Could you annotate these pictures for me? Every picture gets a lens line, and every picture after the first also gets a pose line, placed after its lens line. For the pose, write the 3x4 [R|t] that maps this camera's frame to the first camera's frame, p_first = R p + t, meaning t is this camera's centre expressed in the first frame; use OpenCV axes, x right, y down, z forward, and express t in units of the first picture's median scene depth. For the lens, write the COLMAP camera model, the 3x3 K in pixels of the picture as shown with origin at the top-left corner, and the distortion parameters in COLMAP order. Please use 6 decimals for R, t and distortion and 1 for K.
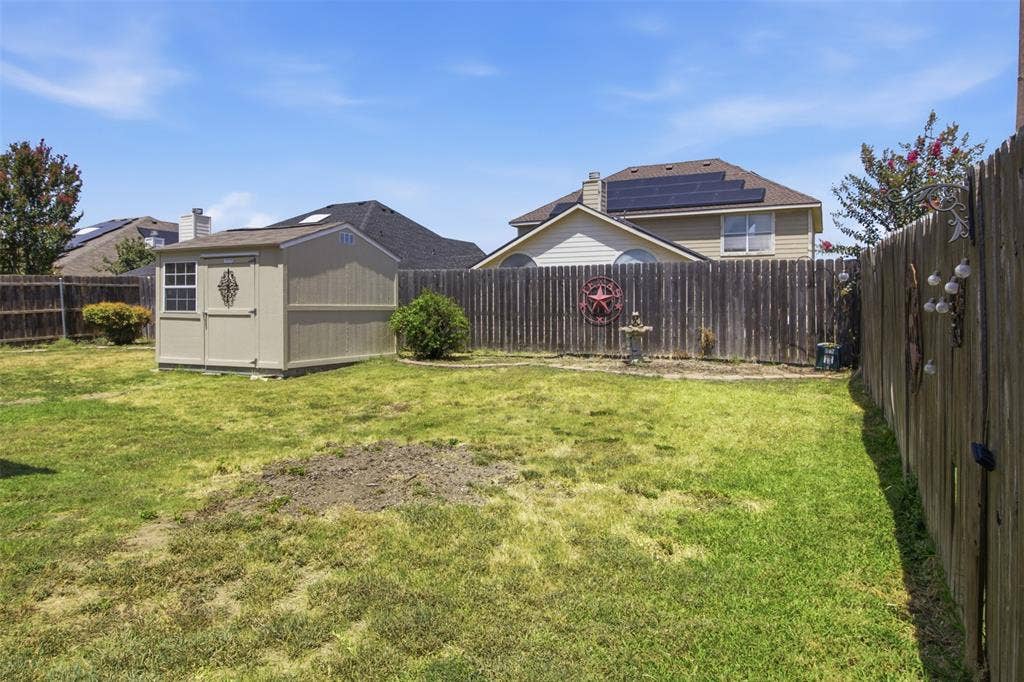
lens RADIAL K [[669.9, 0, 516.5], [0, 669.9, 314.1], [0, 0, 1]] dist [0.006131, 0.002352]
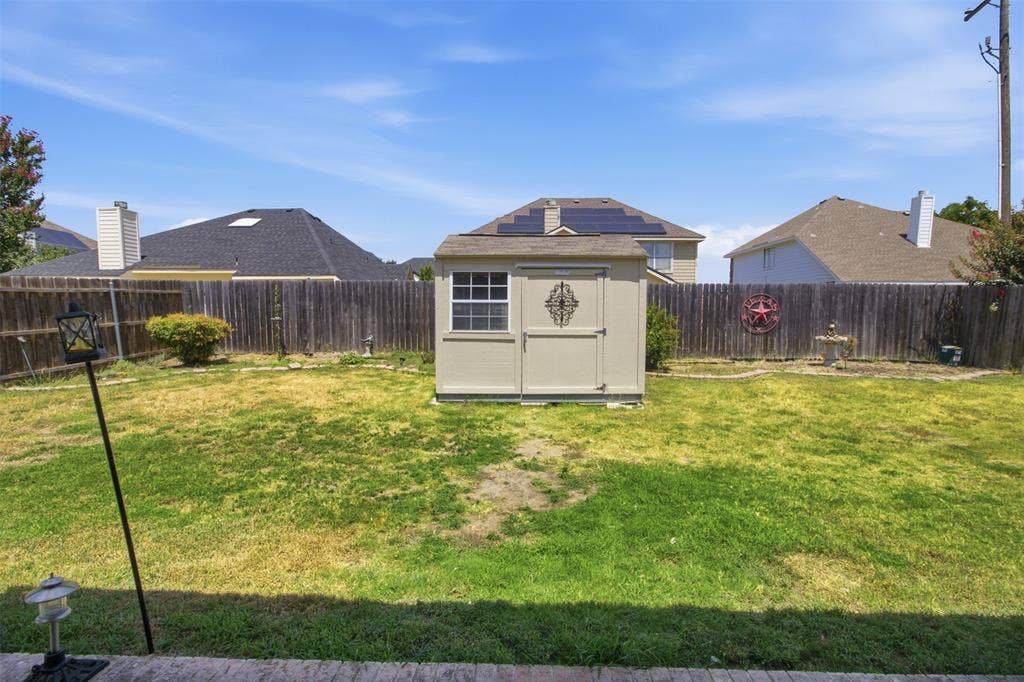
lens RADIAL K [[502.8, 0, 512.7], [0, 502.8, 344.6], [0, 0, 1]] dist [-0.012396, 0.006534]
pose [[0.906460, -0.030855, 0.421162, -0.722539], [0.002316, 0.997675, 0.068108, -0.029348], [-0.422285, -0.060762, 0.904425, 0.415697]]
